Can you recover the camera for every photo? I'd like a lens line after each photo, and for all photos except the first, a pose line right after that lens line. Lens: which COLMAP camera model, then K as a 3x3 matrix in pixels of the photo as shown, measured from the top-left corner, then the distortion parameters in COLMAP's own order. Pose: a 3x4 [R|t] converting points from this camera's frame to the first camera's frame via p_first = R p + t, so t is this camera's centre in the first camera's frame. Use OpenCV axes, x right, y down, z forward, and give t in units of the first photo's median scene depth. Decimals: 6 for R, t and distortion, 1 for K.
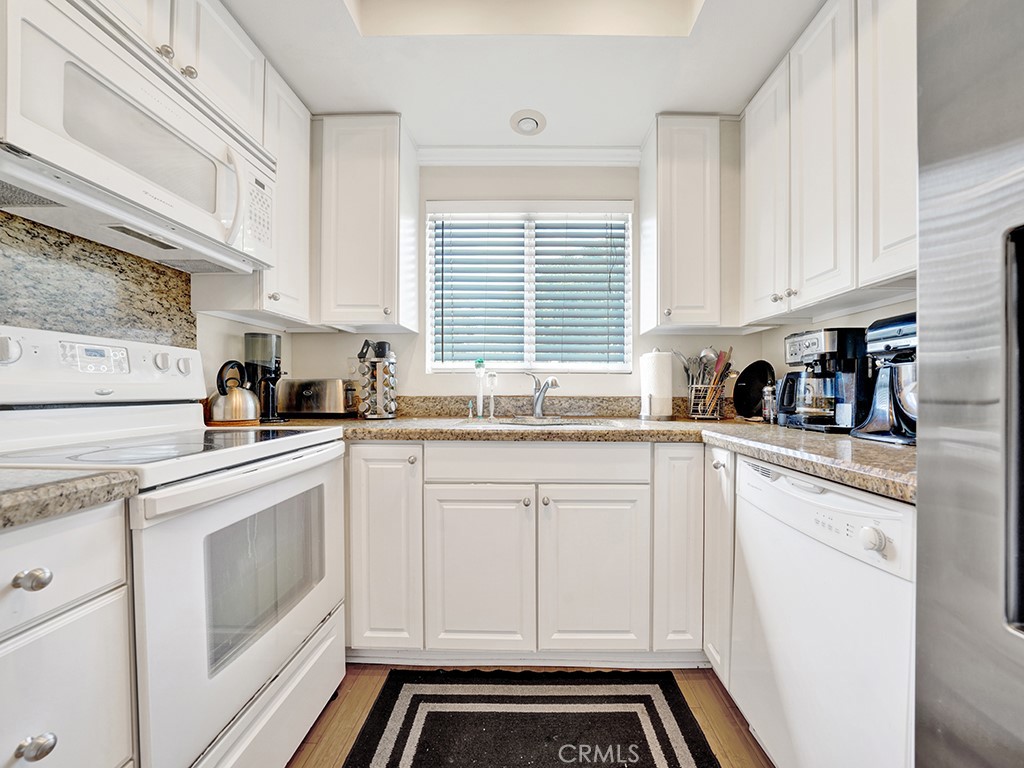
lens RADIAL K [[381.3, 0, 512.0], [0, 381.3, 384.0], [0, 0, 1]] dist [-0.020736, 0.000074]
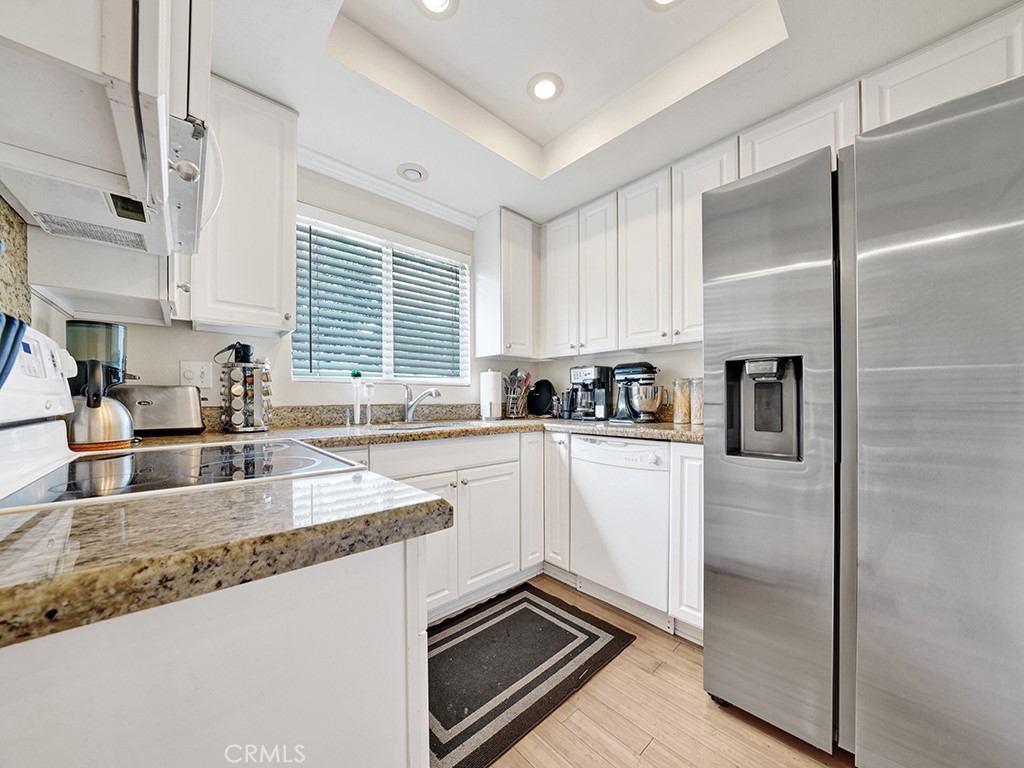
lens RADIAL K [[381.3, 0, 512.0], [0, 381.3, 384.0], [0, 0, 1]] dist [-0.020736, 0.000074]
pose [[0.719390, 0.022640, 0.694237, -0.619405], [-0.007945, 0.999671, -0.024368, -0.004594], [-0.694561, 0.012014, 0.719334, -0.071553]]
